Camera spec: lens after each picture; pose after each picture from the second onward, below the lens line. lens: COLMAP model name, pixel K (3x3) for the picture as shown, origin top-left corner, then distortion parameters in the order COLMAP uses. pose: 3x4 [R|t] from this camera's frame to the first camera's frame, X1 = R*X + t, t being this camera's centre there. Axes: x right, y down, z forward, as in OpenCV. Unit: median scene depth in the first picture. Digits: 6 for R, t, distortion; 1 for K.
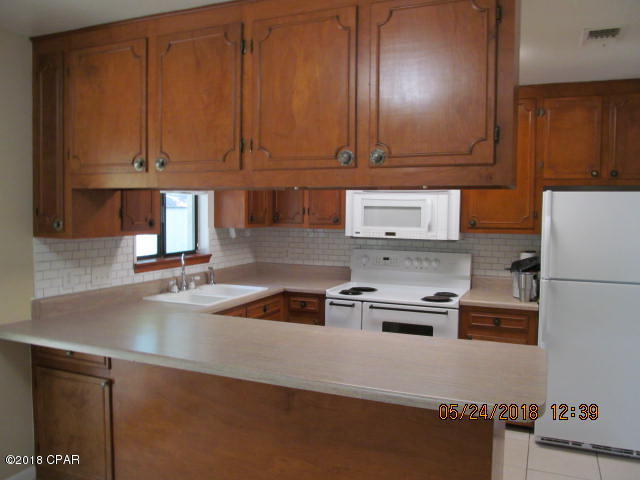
lens RADIAL K [[532.3, 0, 320.0], [0, 532.3, 240.0], [0, 0, 1]] dist [-0.056402, 0.012197]
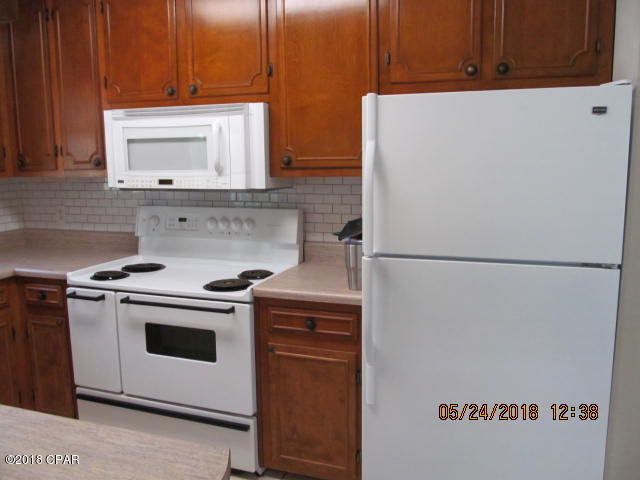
lens RADIAL K [[532.3, 0, 320.0], [0, 532.3, 240.0], [0, 0, 1]] dist [-0.056402, 0.012197]
pose [[0.996962, -0.032305, 0.070877, 0.268699], [0.025628, 0.995320, 0.093171, 0.003329], [-0.073555, -0.091071, 0.993124, 0.356779]]
